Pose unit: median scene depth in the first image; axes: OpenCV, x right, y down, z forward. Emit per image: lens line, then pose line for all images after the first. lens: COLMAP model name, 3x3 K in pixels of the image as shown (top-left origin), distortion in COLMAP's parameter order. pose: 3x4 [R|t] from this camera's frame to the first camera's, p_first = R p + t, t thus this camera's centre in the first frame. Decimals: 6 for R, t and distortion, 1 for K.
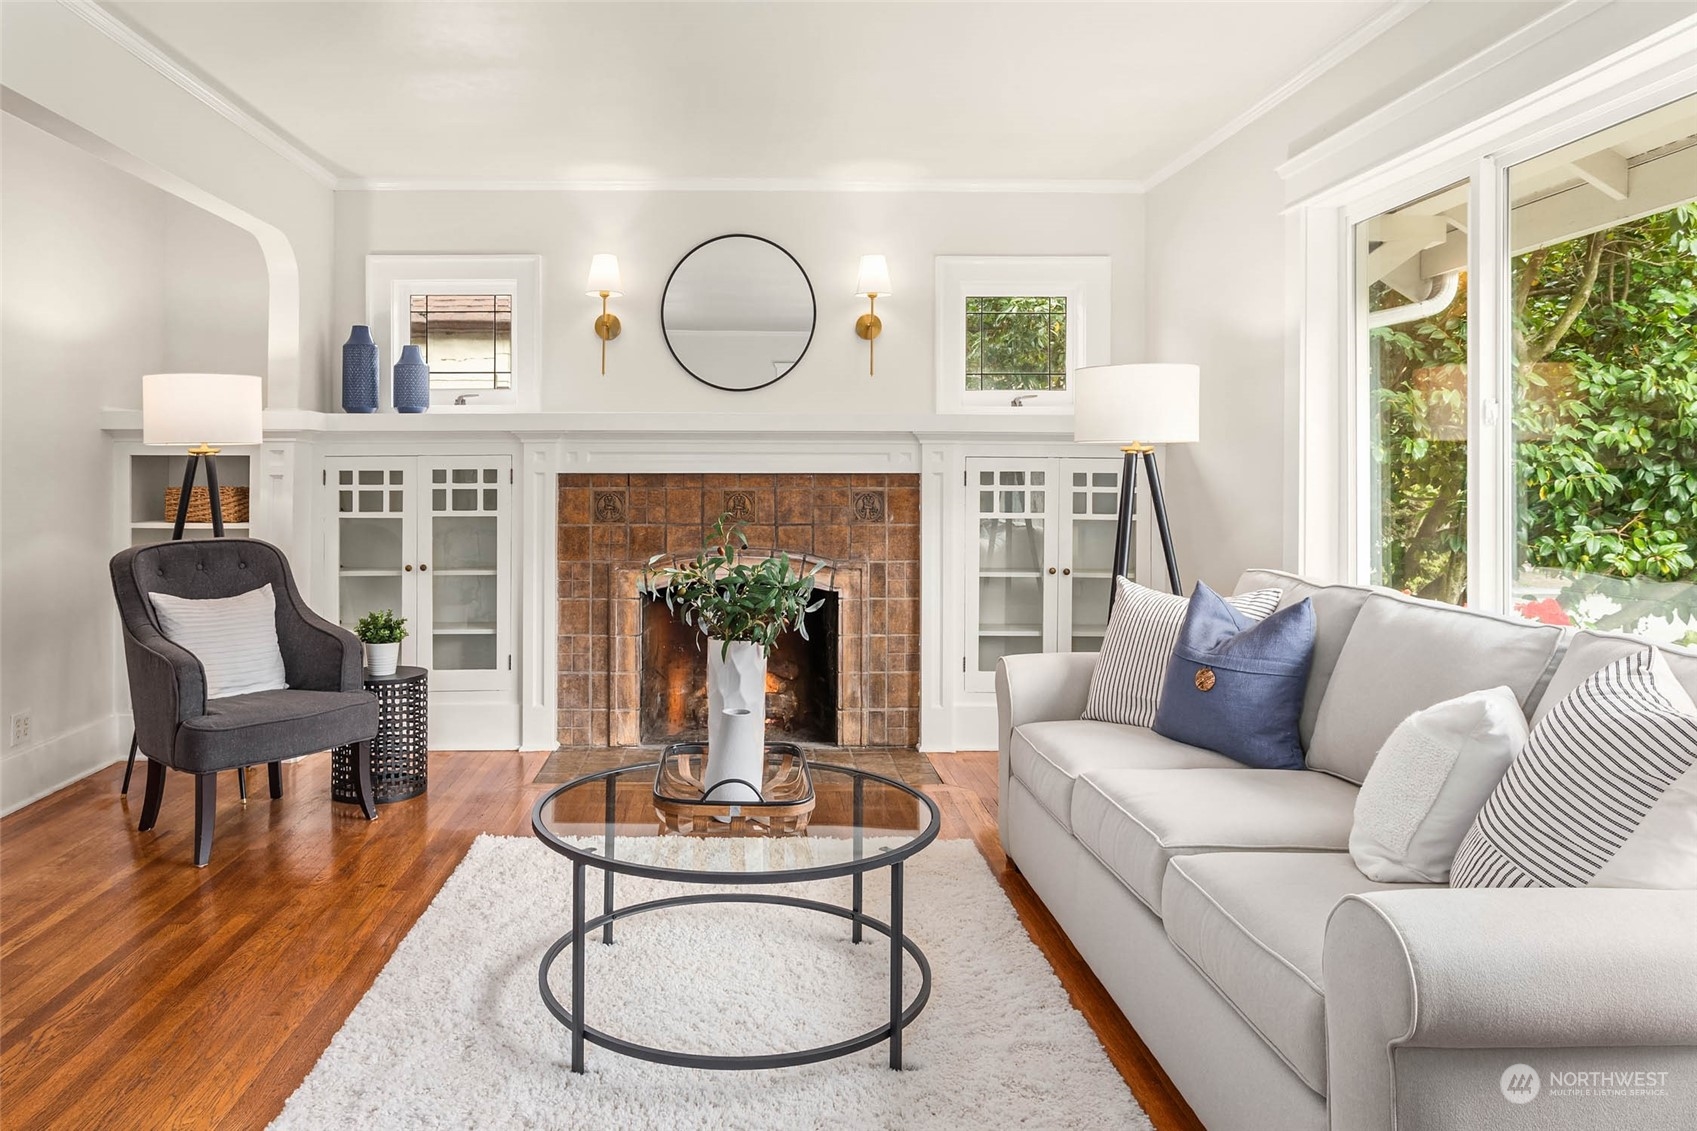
lens RADIAL K [[1203.2, 0, 847.7], [0, 1203.2, 511.3], [0, 0, 1]] dist [0.004178, 0.000971]
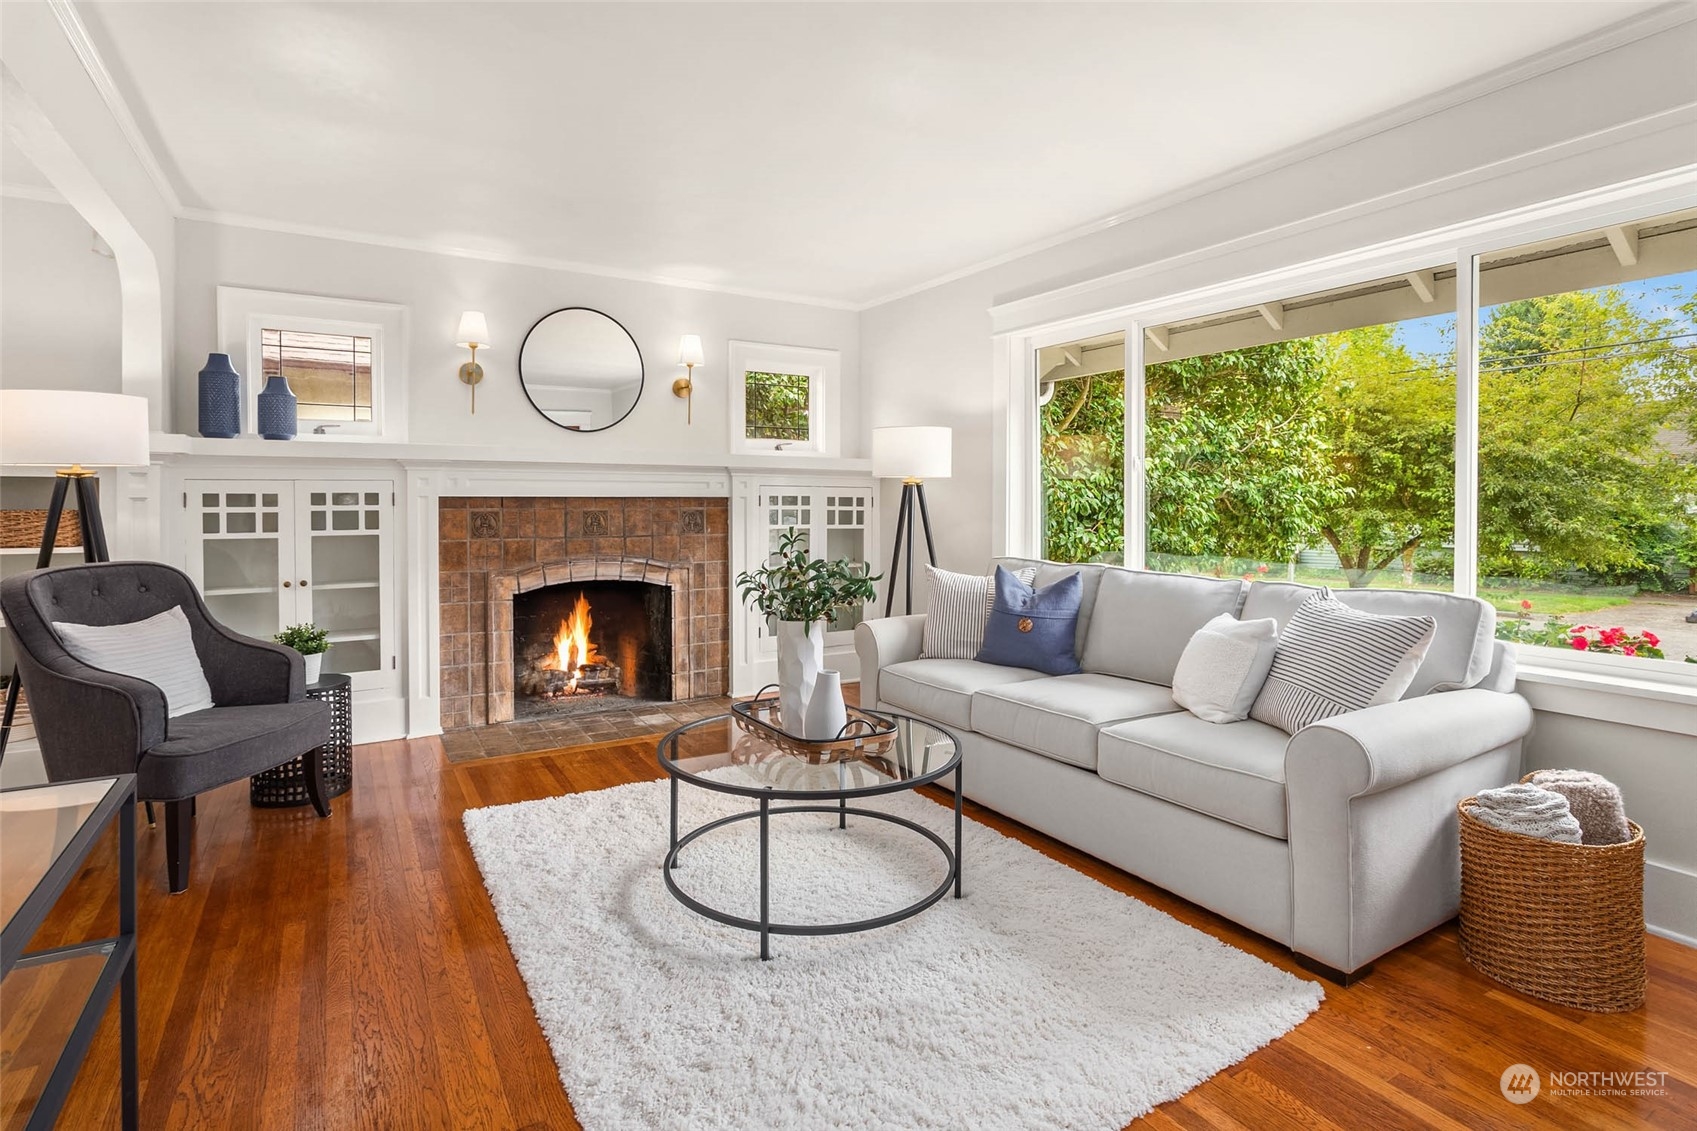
lens RADIAL K [[842.1, 0, 853.4], [0, 842.1, 537.0], [0, 0, 1]] dist [-0.000722, 0.000902]
pose [[0.857684, -0.022020, 0.513706, -0.314600], [0.014016, 0.999713, 0.019453, -0.002721], [-0.513986, -0.009485, 0.857746, 0.094612]]
